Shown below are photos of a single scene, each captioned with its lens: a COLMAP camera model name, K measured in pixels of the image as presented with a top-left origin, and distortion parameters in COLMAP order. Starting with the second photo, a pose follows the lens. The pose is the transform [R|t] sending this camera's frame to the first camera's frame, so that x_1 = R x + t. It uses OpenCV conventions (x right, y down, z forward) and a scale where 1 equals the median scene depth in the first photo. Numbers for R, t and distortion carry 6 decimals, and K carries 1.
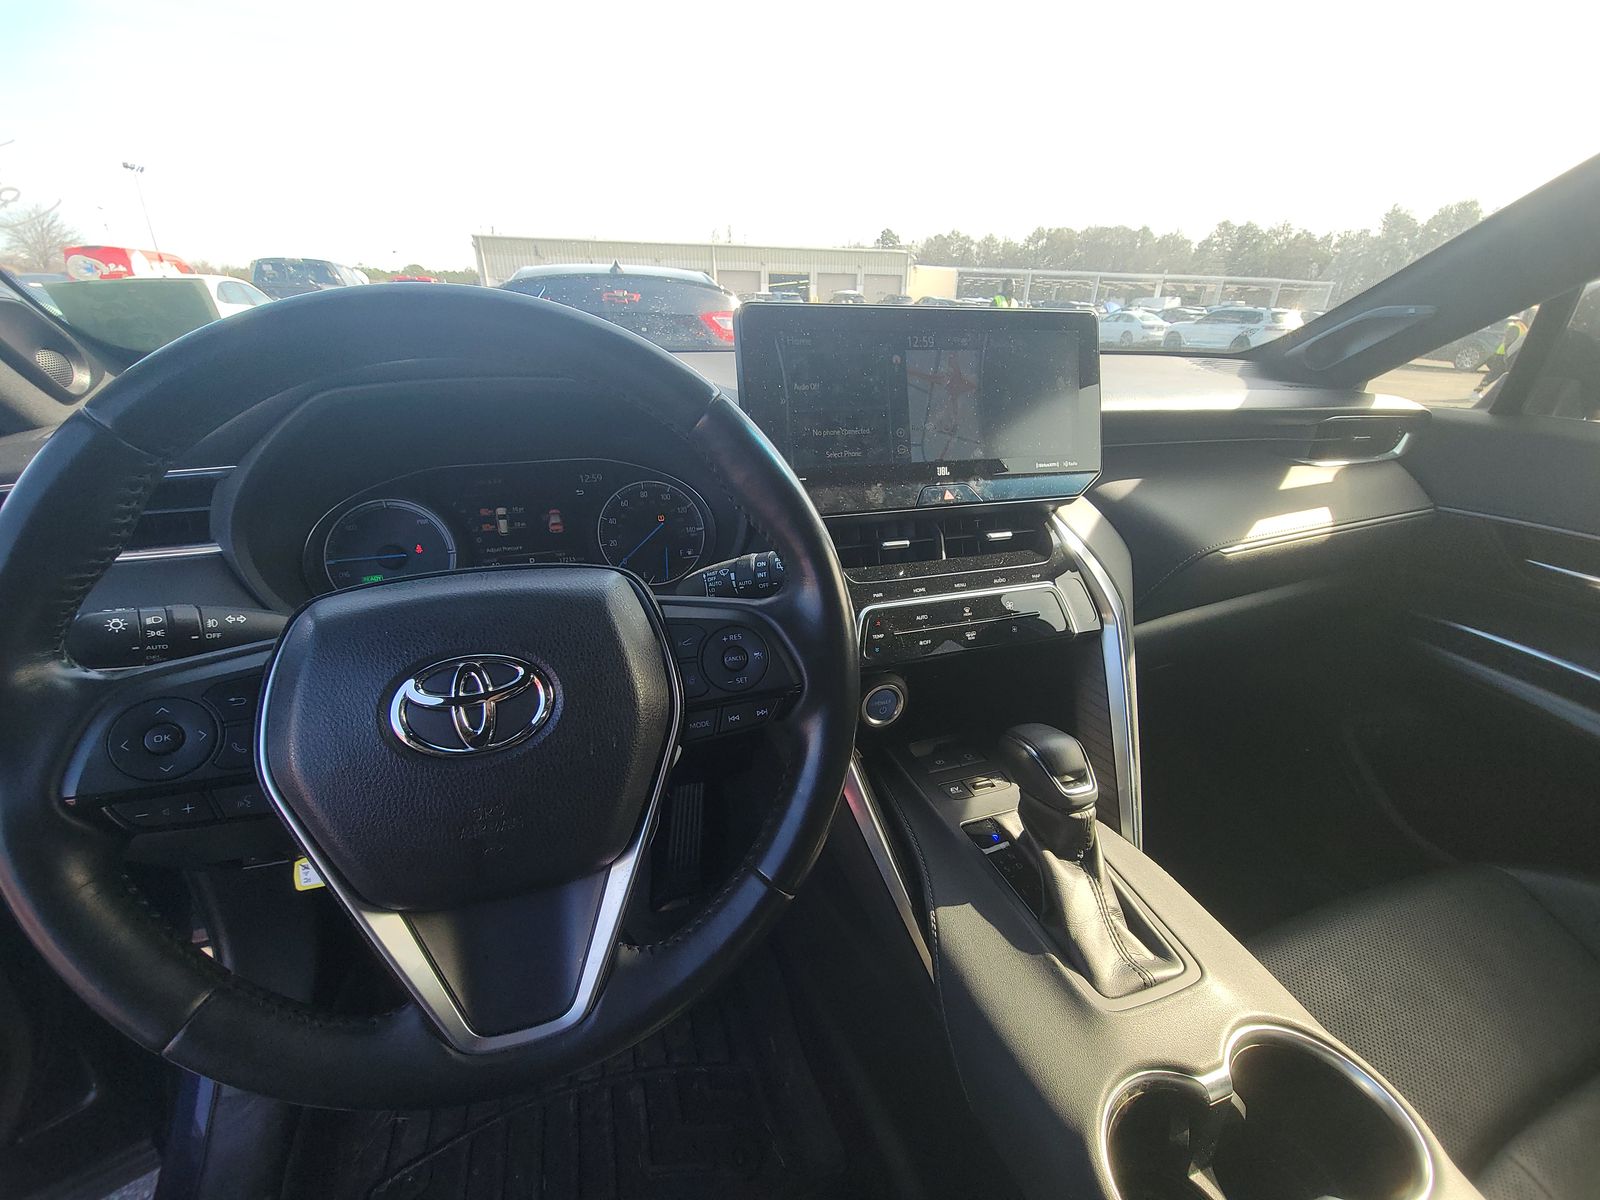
lens RADIAL K [[629.5, 0, 797.2], [0, 629.5, 625.4], [0, 0, 1]] dist [-0.011273, -0.000666]
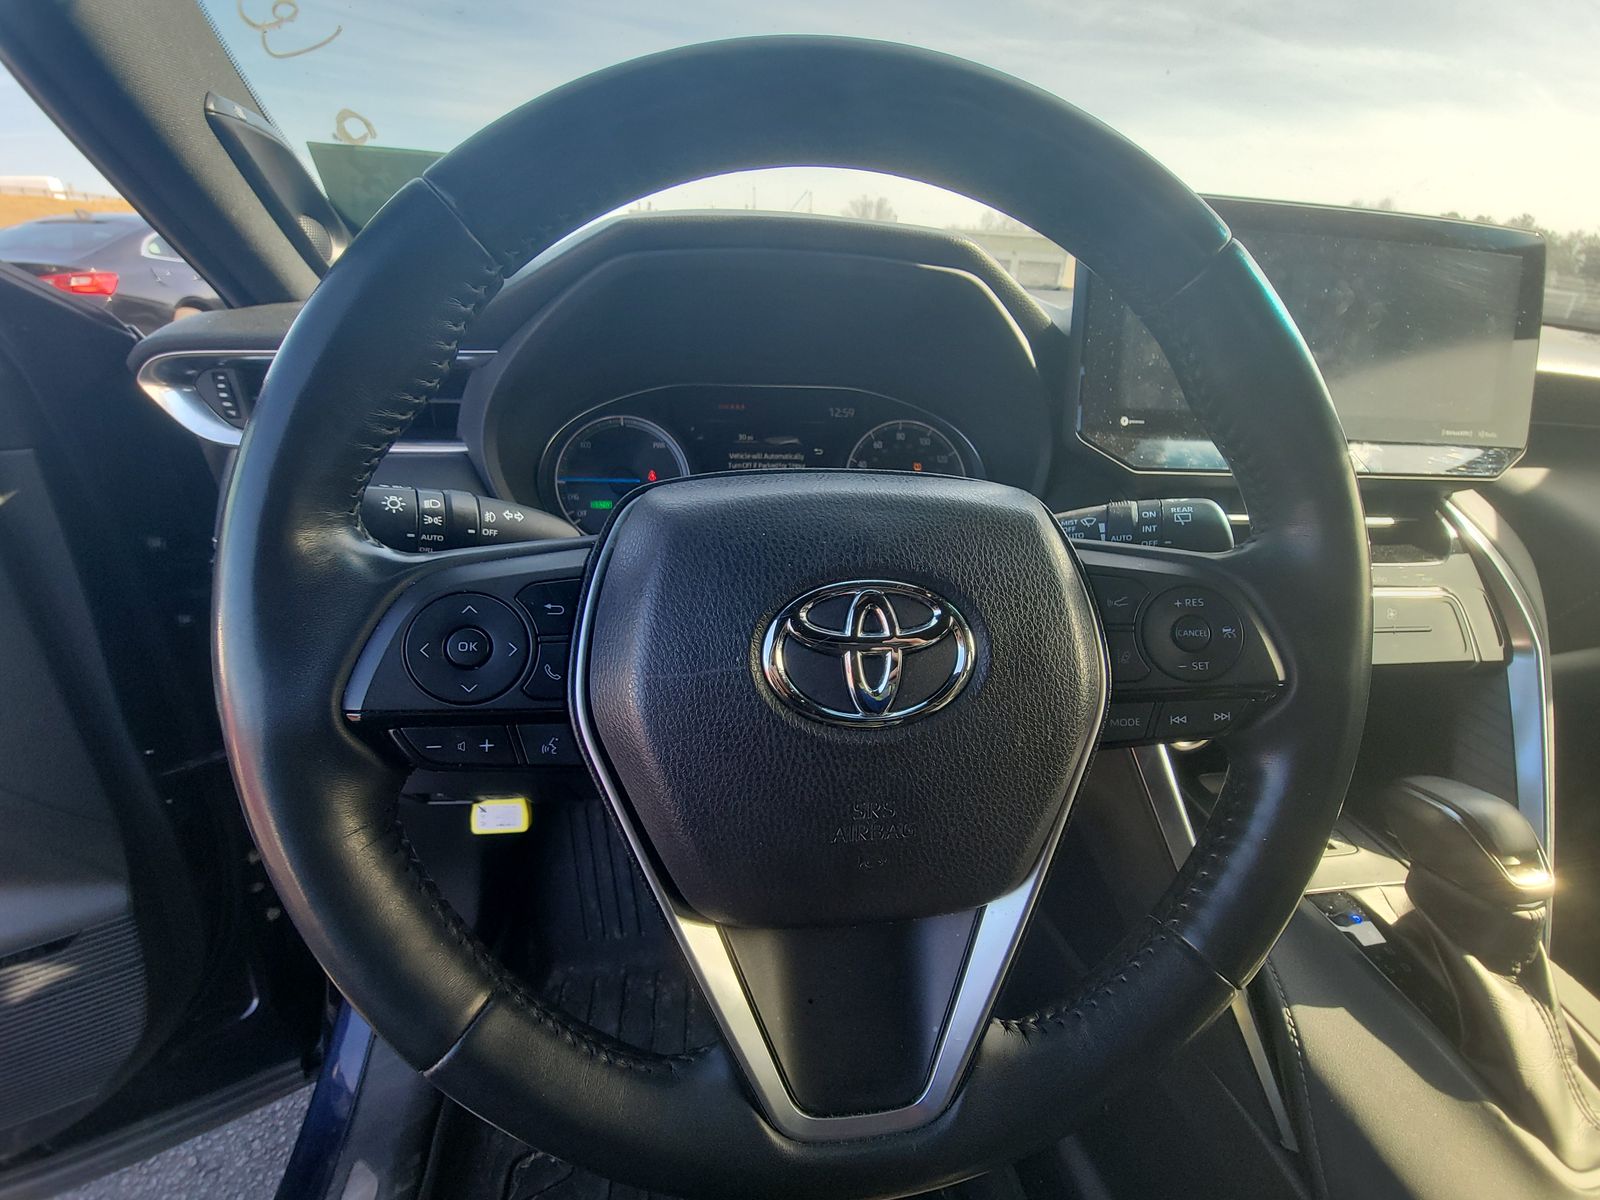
lens RADIAL K [[642.0, 0, 799.5], [0, 642.0, 627.4], [0, 0, 1]] dist [0.001026, -0.011075]
pose [[0.981419, 0.112878, -0.155161, -0.323460], [-0.110508, 0.993589, 0.023845, 0.060467], [0.156858, -0.006256, 0.987601, 0.193872]]
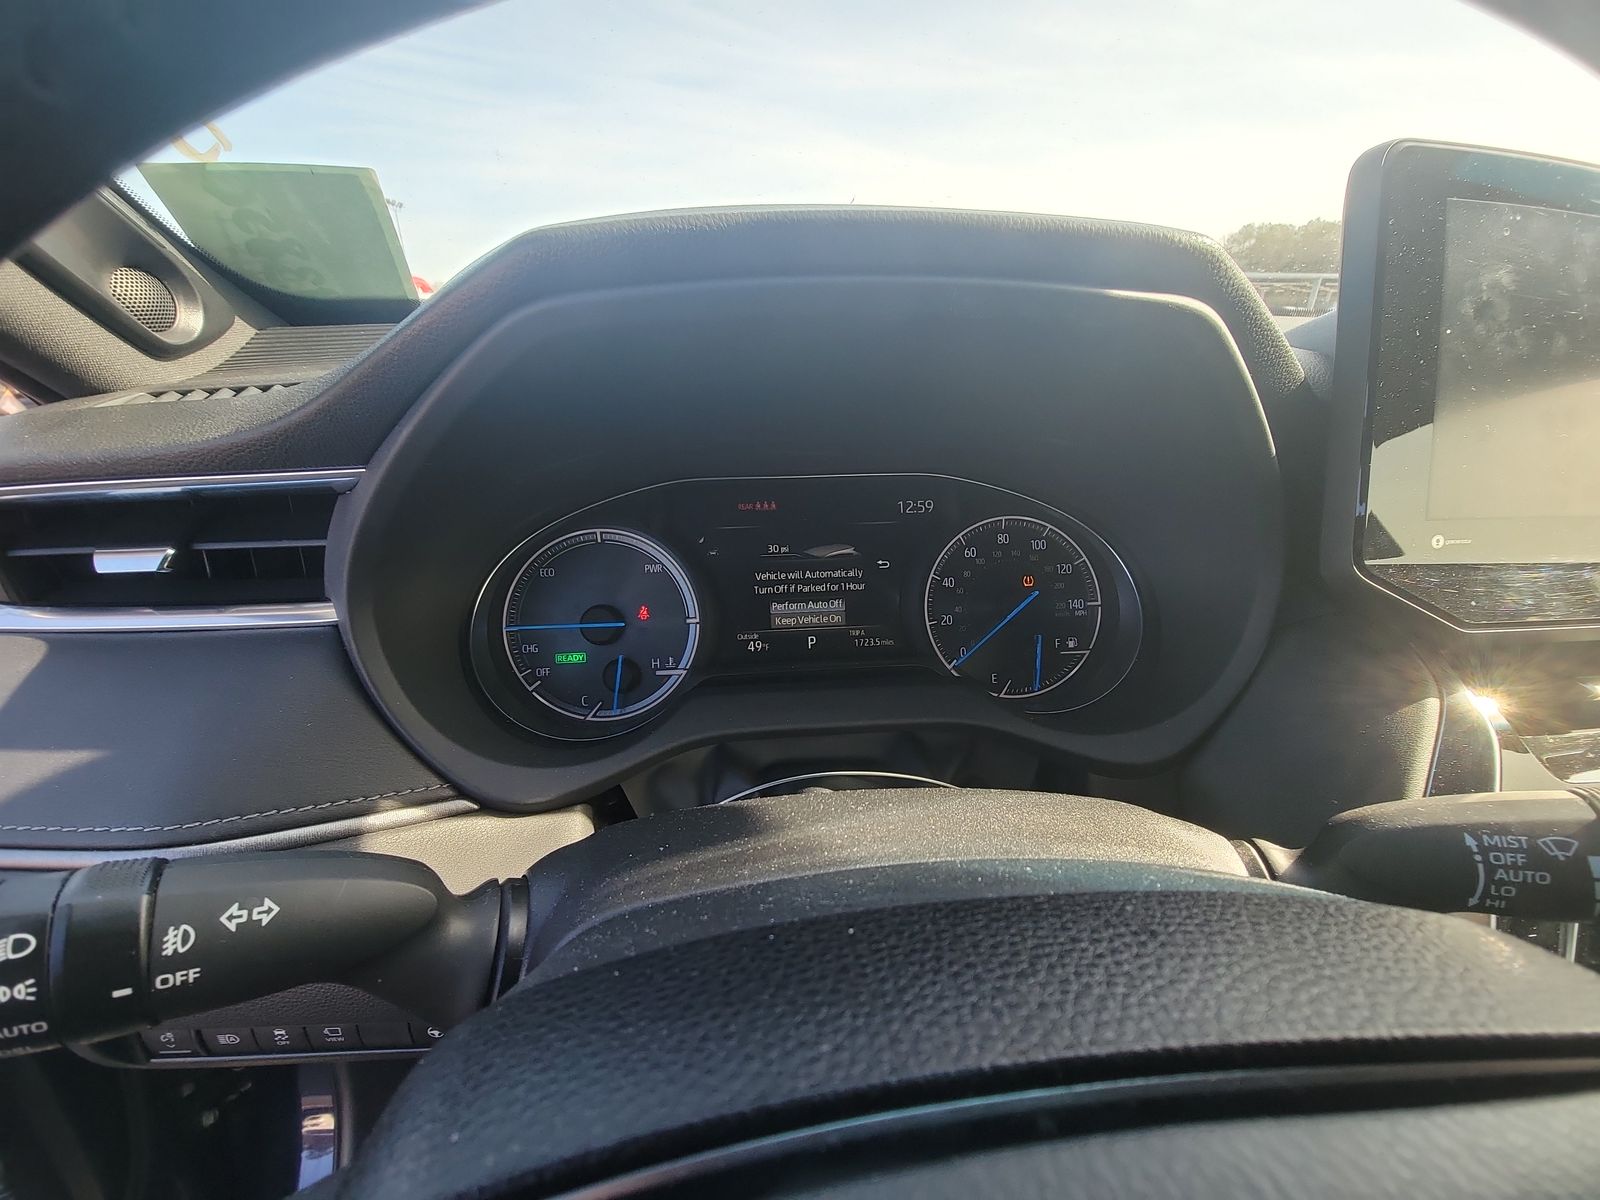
lens RADIAL K [[629.5, 0, 797.2], [0, 629.5, 625.4], [0, 0, 1]] dist [-0.011273, -0.000666]
pose [[0.973803, 0.085698, -0.210626, -0.451417], [-0.089170, 0.995992, -0.007027, -0.162460], [0.209180, 0.025625, 0.977541, 0.598116]]
